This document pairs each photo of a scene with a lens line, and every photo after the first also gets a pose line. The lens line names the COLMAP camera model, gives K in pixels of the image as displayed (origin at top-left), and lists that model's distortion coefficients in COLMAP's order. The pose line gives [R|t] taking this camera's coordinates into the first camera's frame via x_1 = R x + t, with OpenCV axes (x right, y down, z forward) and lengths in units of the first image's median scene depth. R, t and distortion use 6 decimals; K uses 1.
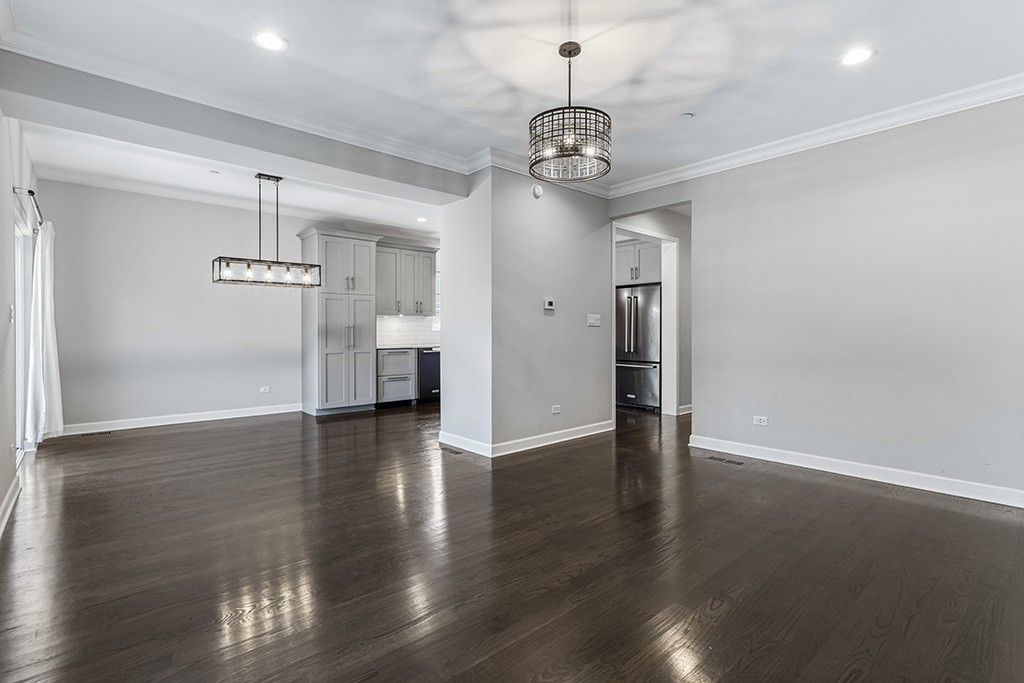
lens RADIAL K [[485.1, 0, 507.9], [0, 485.1, 333.5], [0, 0, 1]] dist [-0.000170, 0.000504]
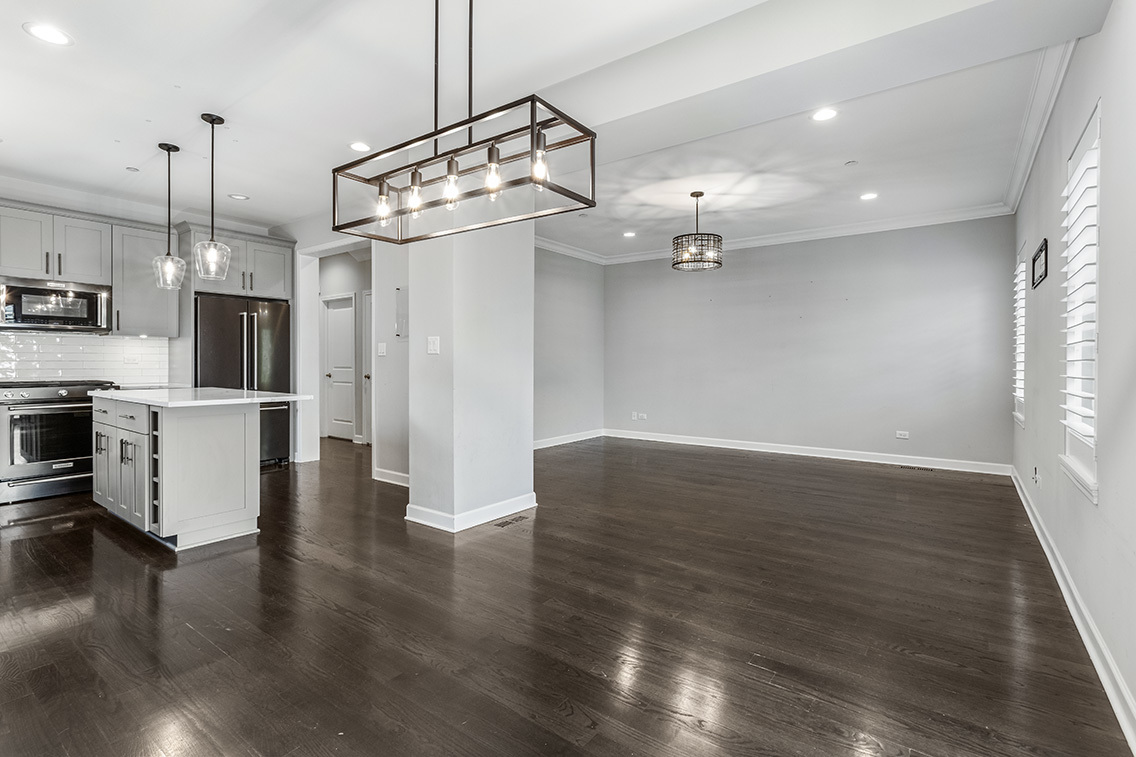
lens RADIAL K [[539.5, 0, 561.7], [0, 539.5, 364.2], [0, 0, 1]] dist [-0.001076, 0.001280]
pose [[-0.207261, -0.000677, 0.978285, -0.879097], [0.002410, 0.999996, 0.001202, -0.001962], [-0.978283, 0.002606, -0.207259, 1.017048]]
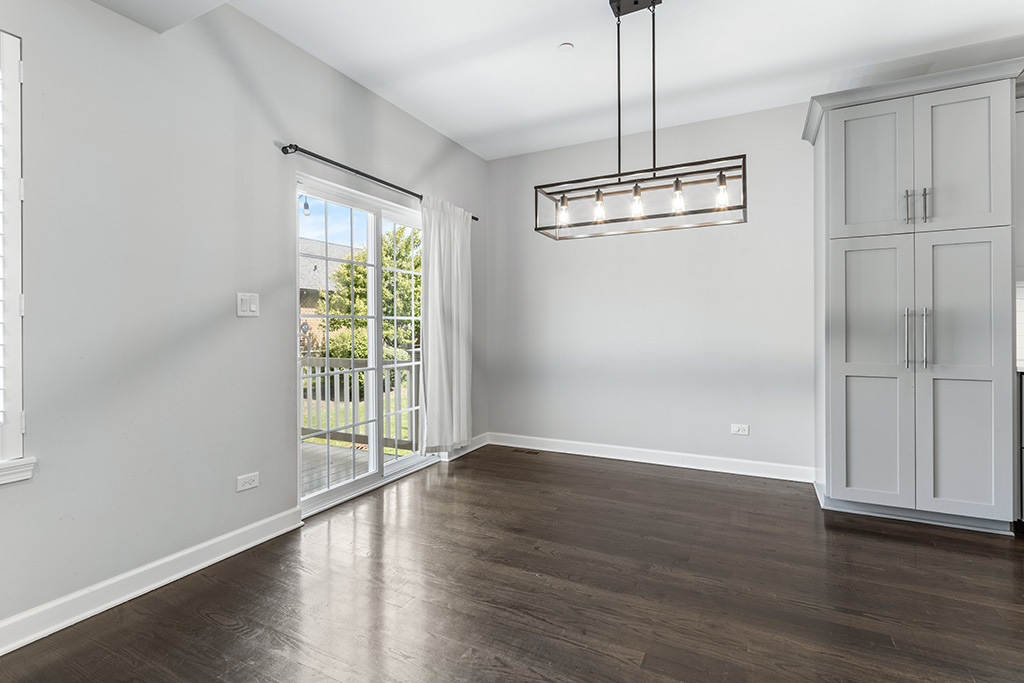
lens RADIAL K [[486.3, 0, 506.3], [0, 486.3, 328.6], [0, 0, 1]] dist [-0.001076, 0.001280]
pose [[0.365351, 0.002830, -0.930866, -0.099553], [-0.002192, 0.999995, 0.002180, -0.001793], [0.930867, 0.001244, 0.365355, 0.719199]]
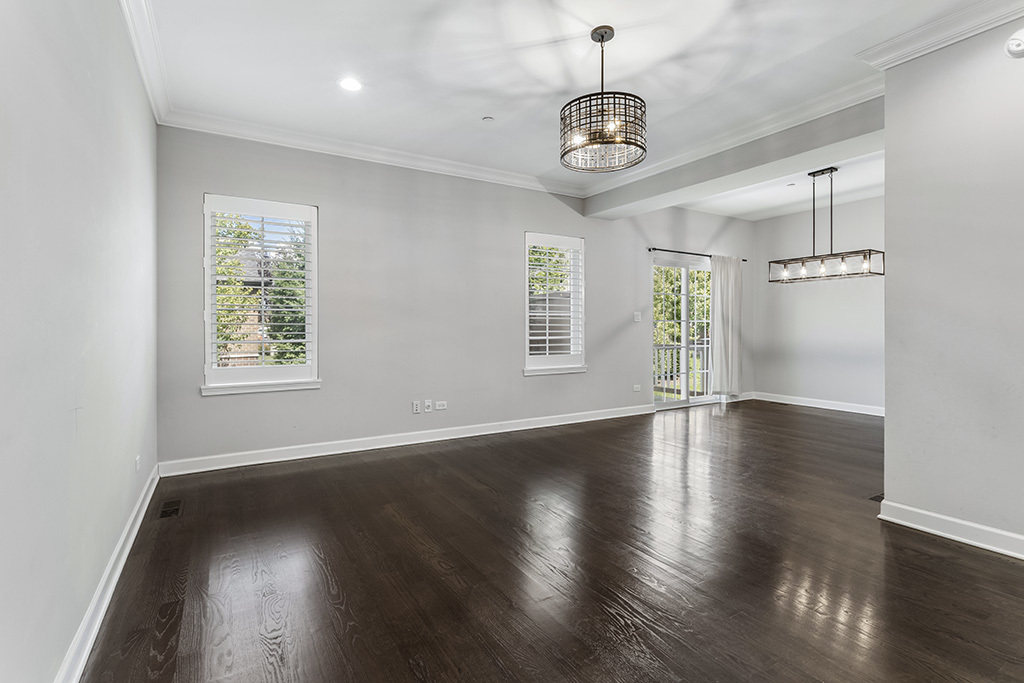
lens RADIAL K [[486.3, 0, 506.3], [0, 486.3, 328.6], [0, 0, 1]] dist [-0.001076, 0.001280]
pose [[-0.176982, 0.007755, -0.984183, 0.618781], [-0.006689, 0.999936, 0.009082, -0.003567], [0.984191, 0.008190, -0.176919, 0.544572]]
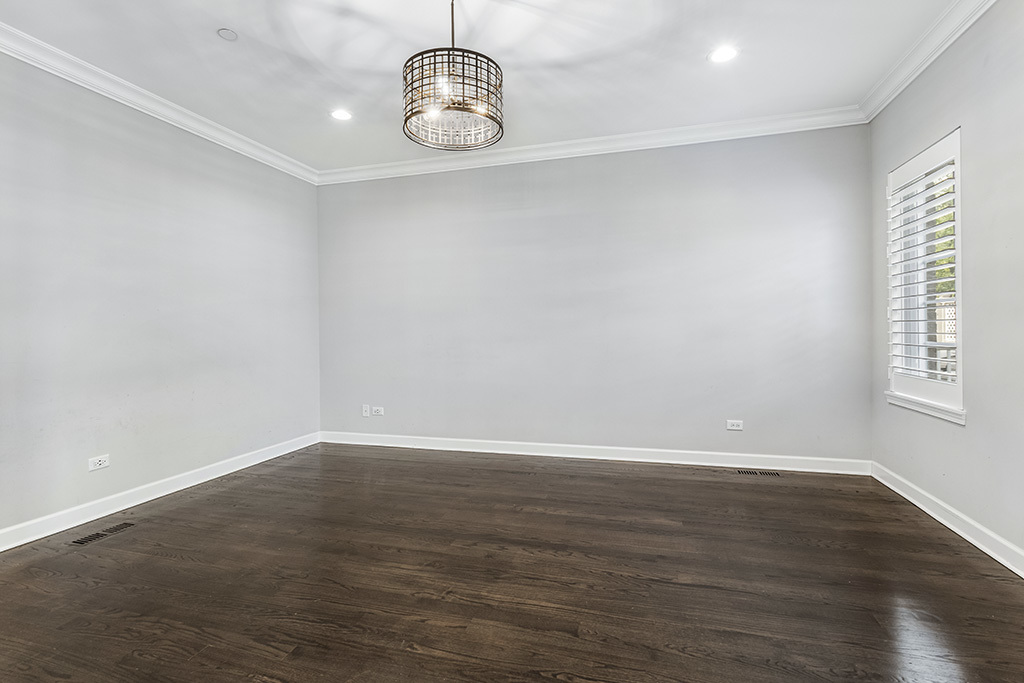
lens RADIAL K [[486.3, 0, 506.3], [0, 486.3, 328.6], [0, 0, 1]] dist [-0.001076, 0.001280]
pose [[-0.532485, 0.015327, 0.846301, -0.336023], [0.018797, 0.999804, -0.006280, 0.001719], [-0.846231, 0.012564, -0.532668, 0.754870]]
